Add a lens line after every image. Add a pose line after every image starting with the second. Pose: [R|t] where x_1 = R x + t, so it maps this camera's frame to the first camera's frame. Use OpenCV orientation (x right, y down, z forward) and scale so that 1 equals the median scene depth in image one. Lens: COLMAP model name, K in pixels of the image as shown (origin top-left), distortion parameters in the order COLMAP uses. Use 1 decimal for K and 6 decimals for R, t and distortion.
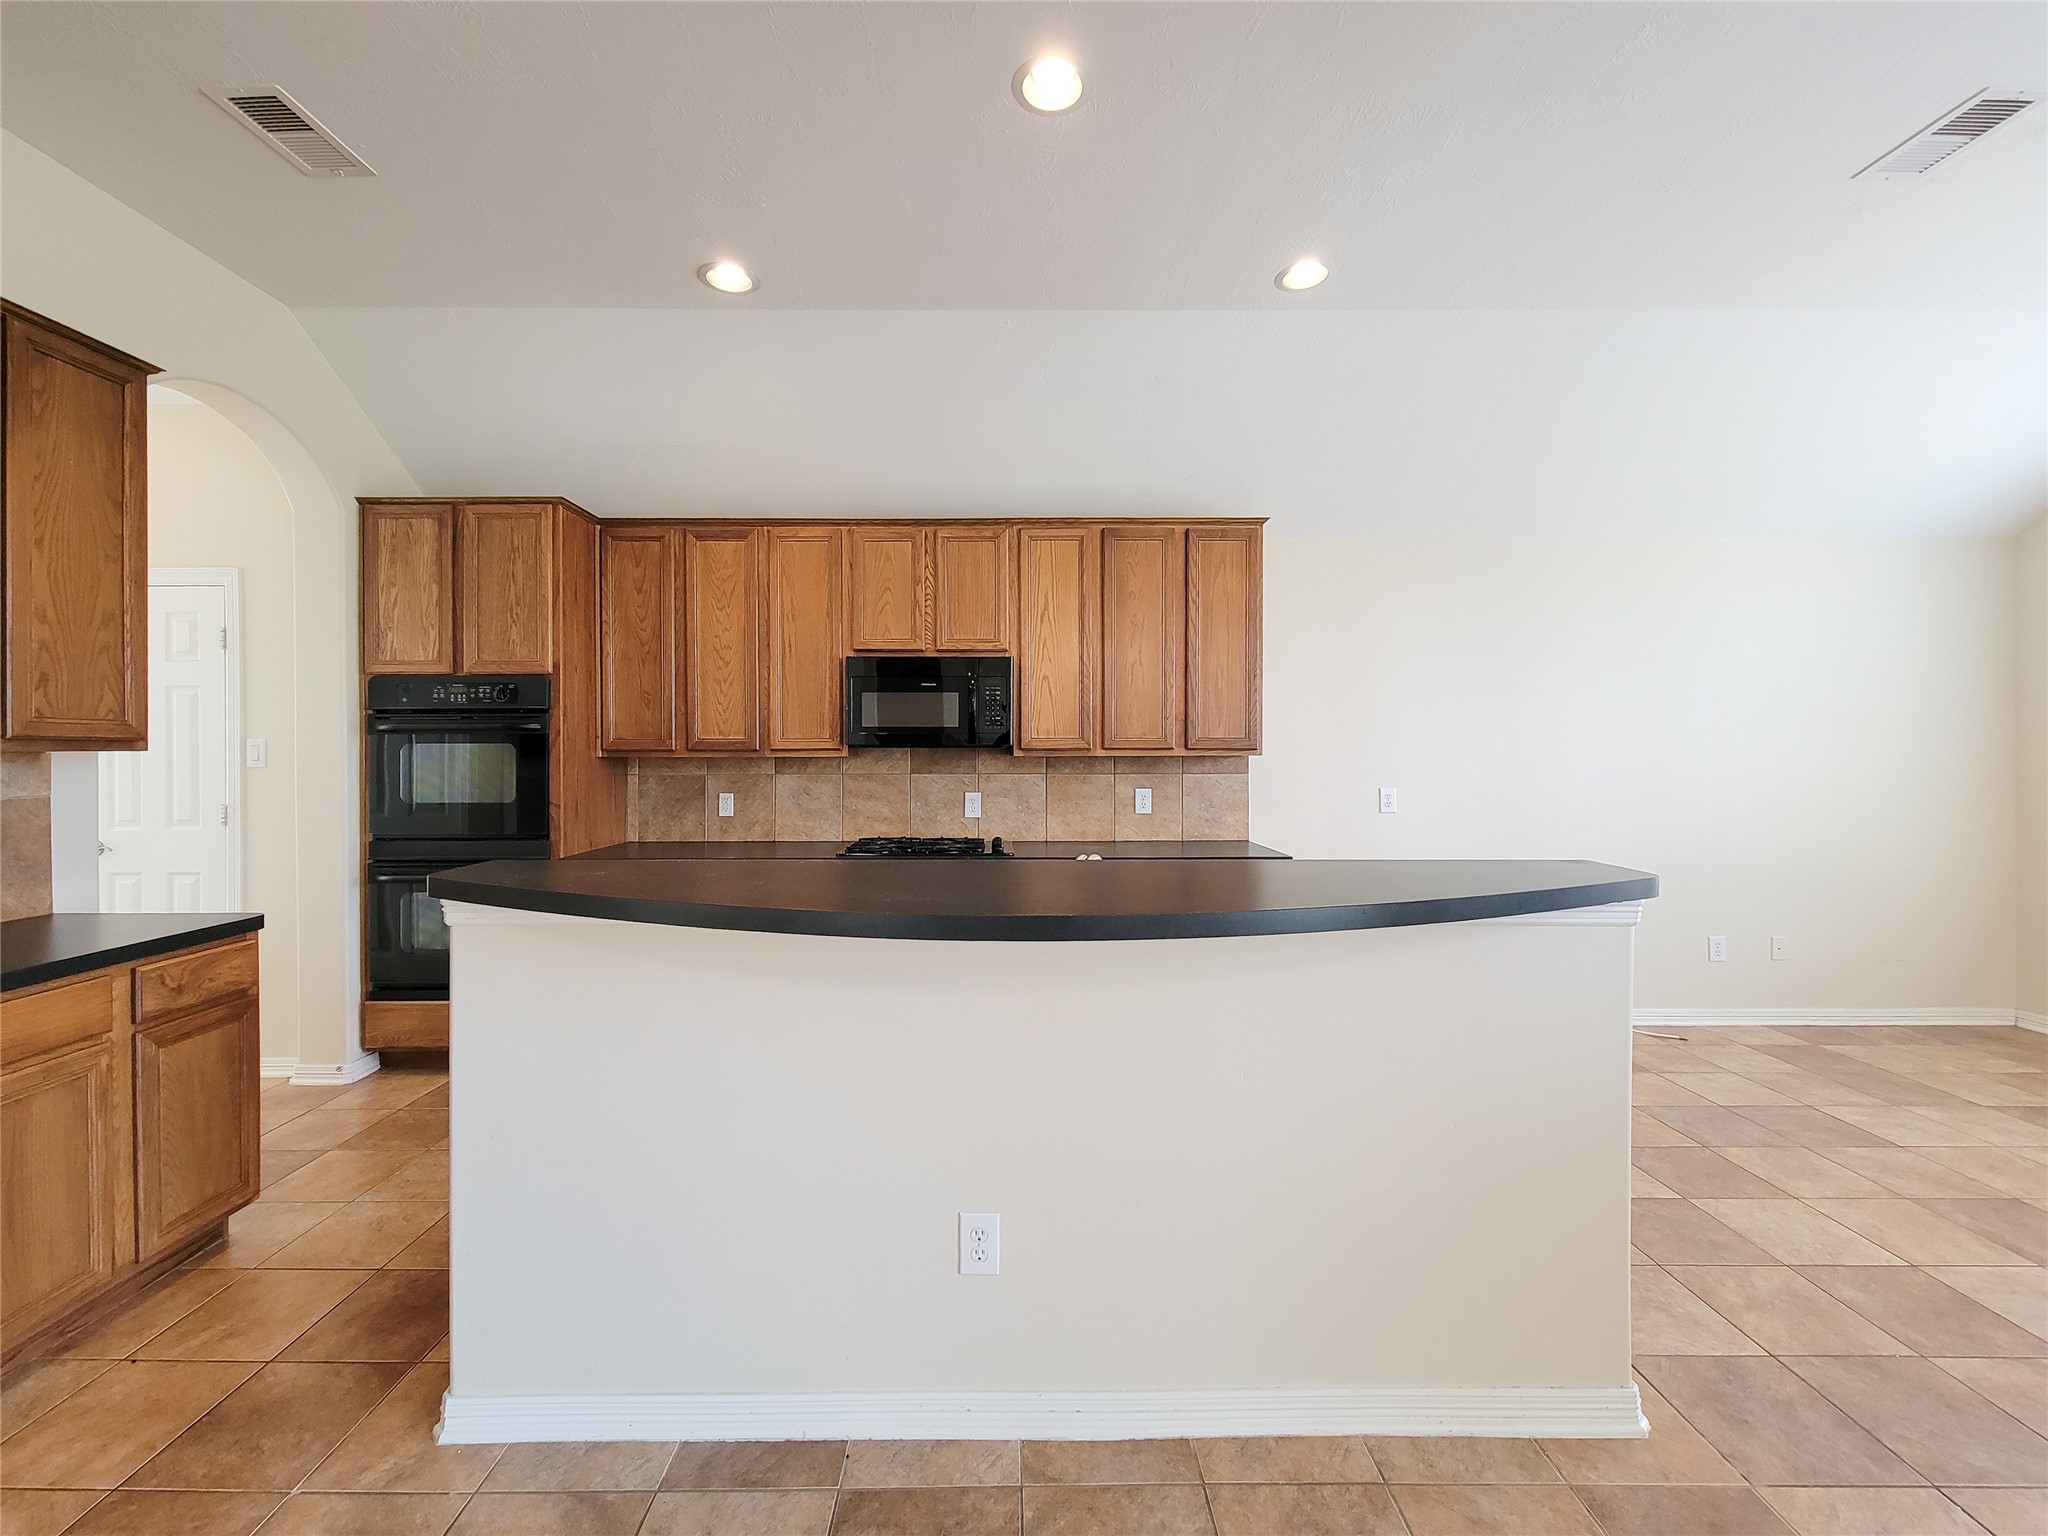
lens RADIAL K [[851.7, 0, 1004.3], [0, 851.7, 756.8], [0, 0, 1]] dist [-0.003666, 0.000414]
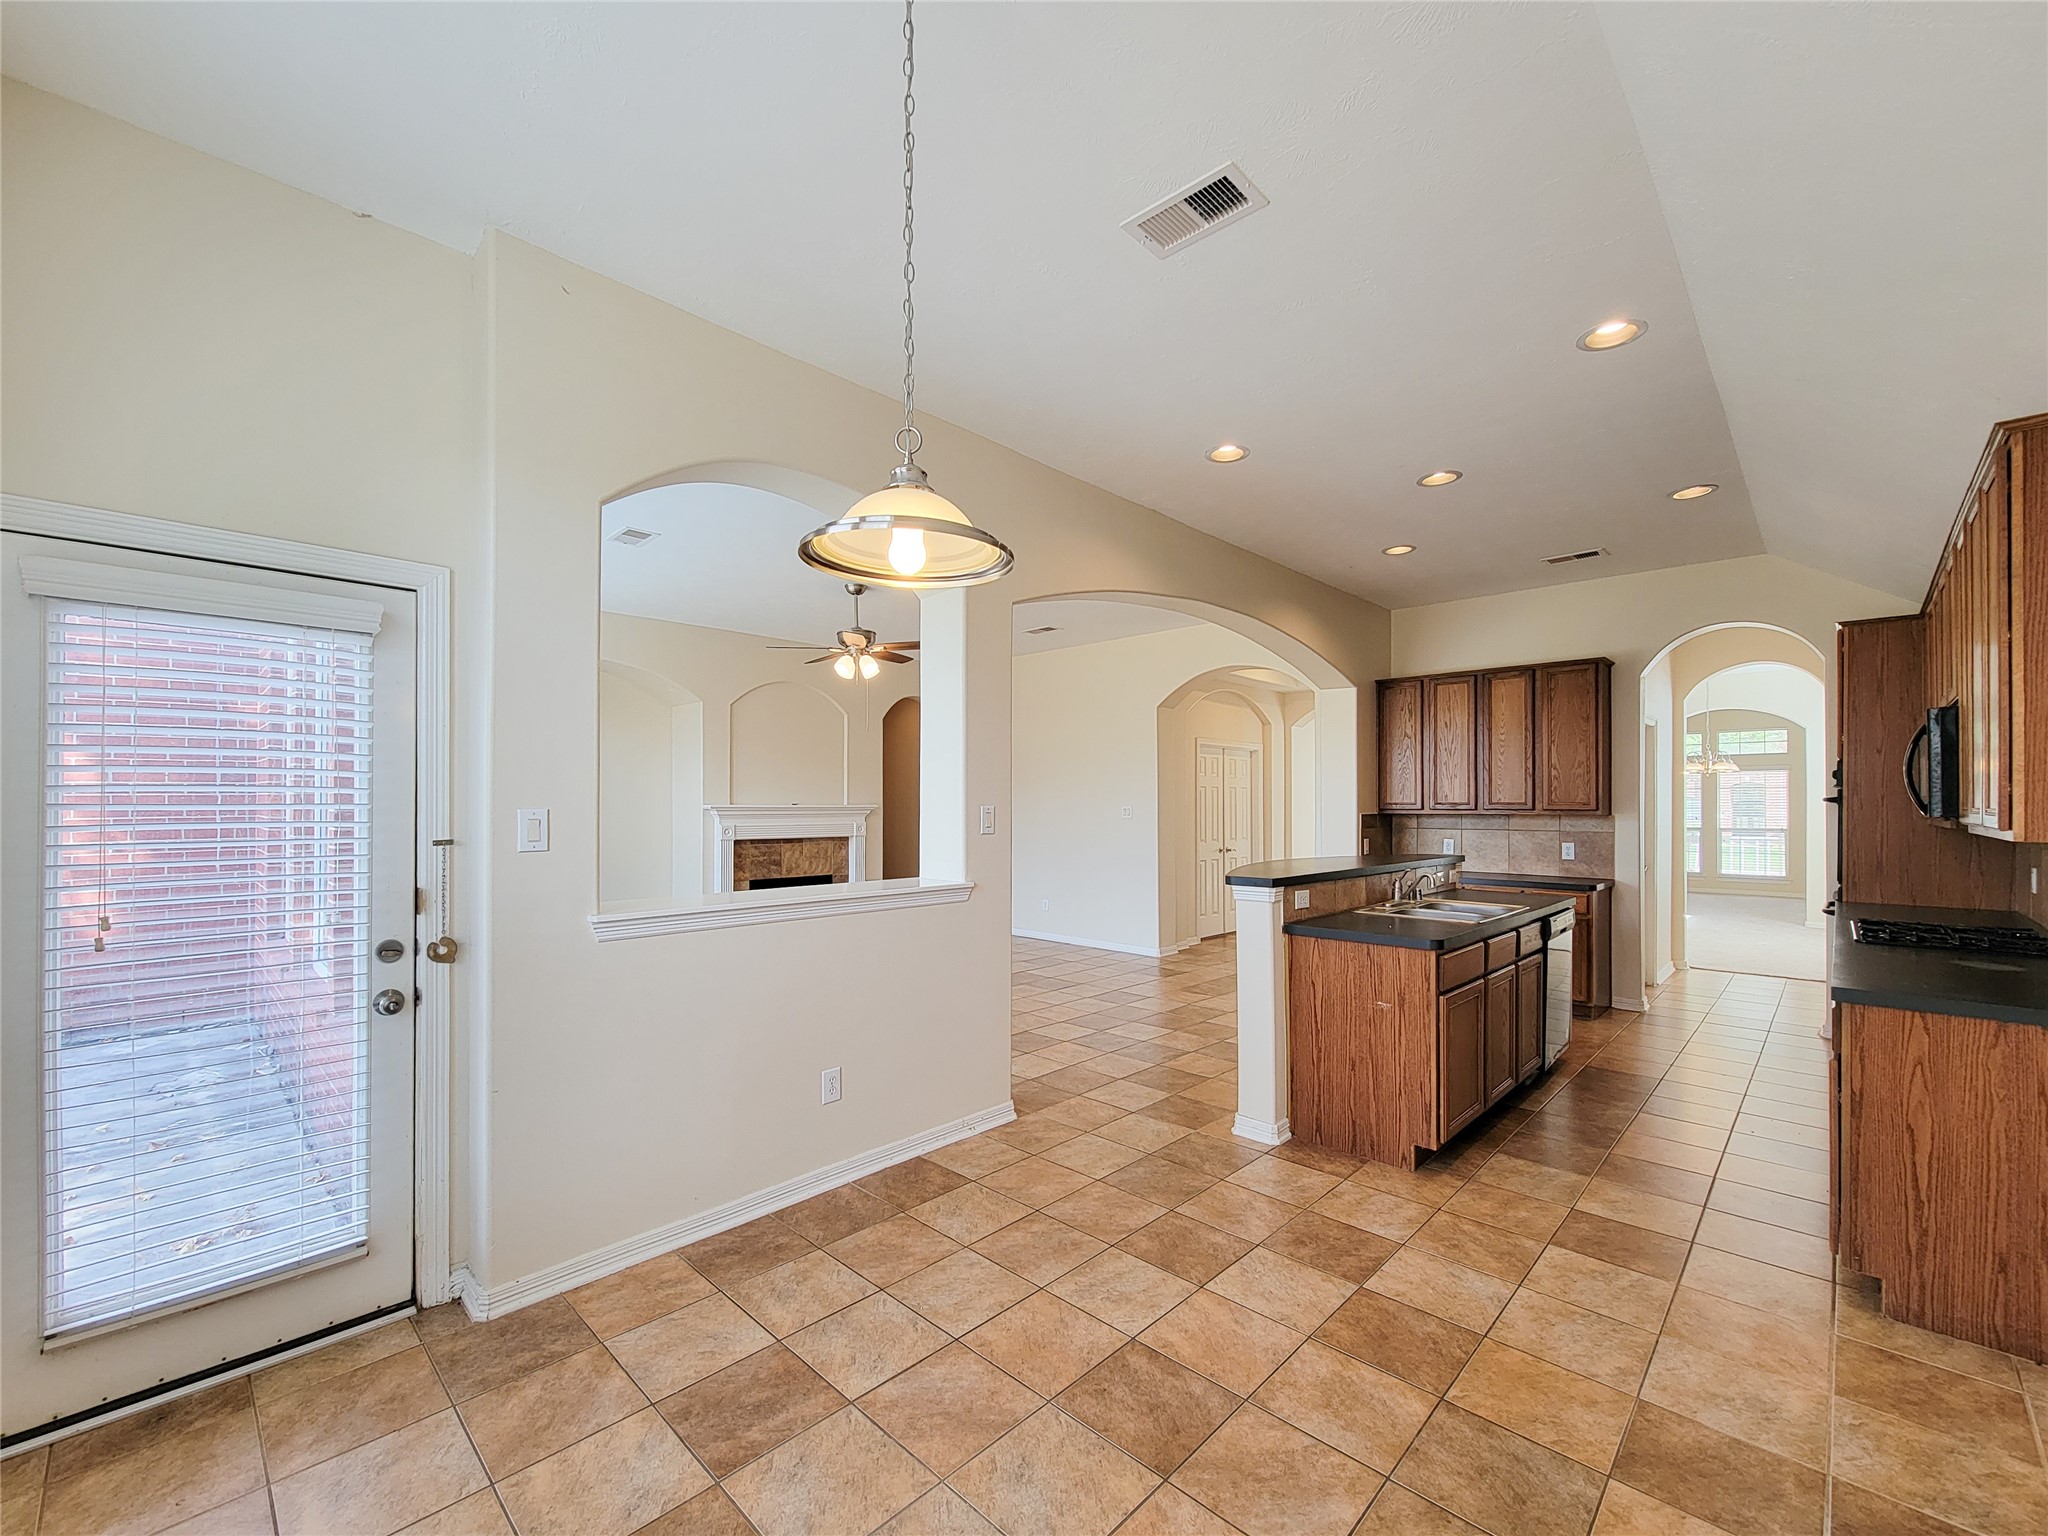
lens RADIAL K [[835.0, 0, 1030.6], [0, 835.0, 796.3], [0, 0, 1]] dist [-0.002859, -0.000016]
pose [[-0.690203, -0.006994, -0.723582, 1.164842], [-0.006976, 0.999971, -0.003011, -0.026307], [0.723583, 0.002970, -0.690231, 0.914790]]
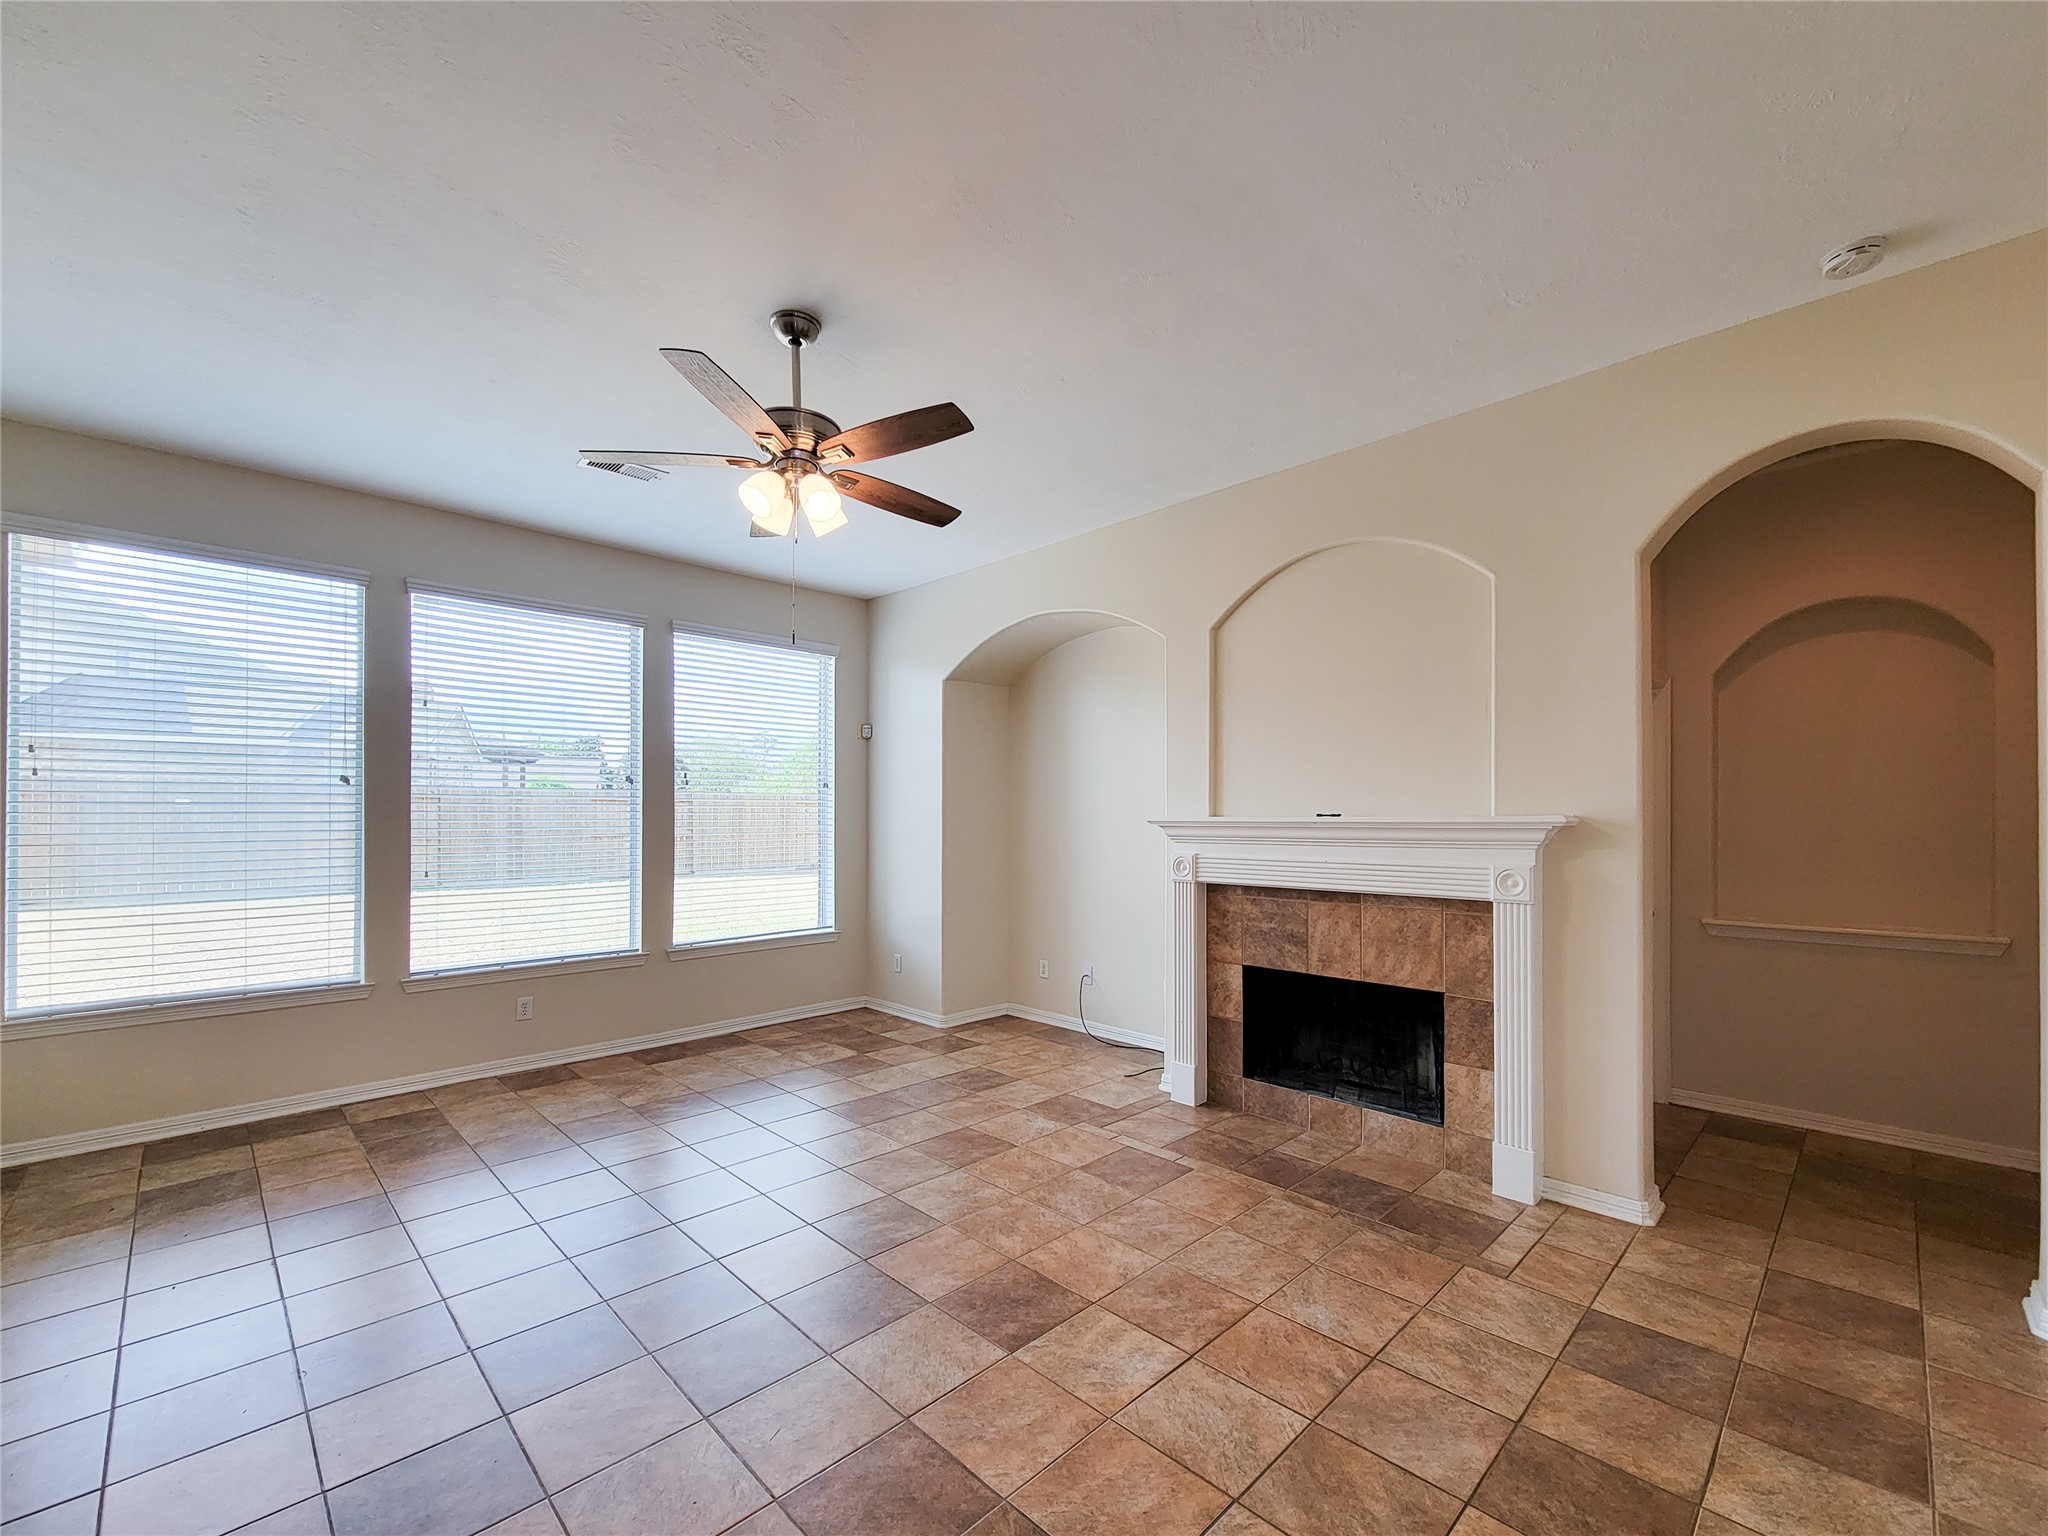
lens RADIAL K [[847.5, 0, 1009.7], [0, 847.5, 807.4], [0, 0, 1]] dist [-0.000222, -0.000532]
pose [[-0.695260, 0.009866, 0.718691, -0.417667], [0.008606, 0.999948, -0.005402, -0.014520], [-0.718707, 0.002429, -0.695309, -0.068699]]
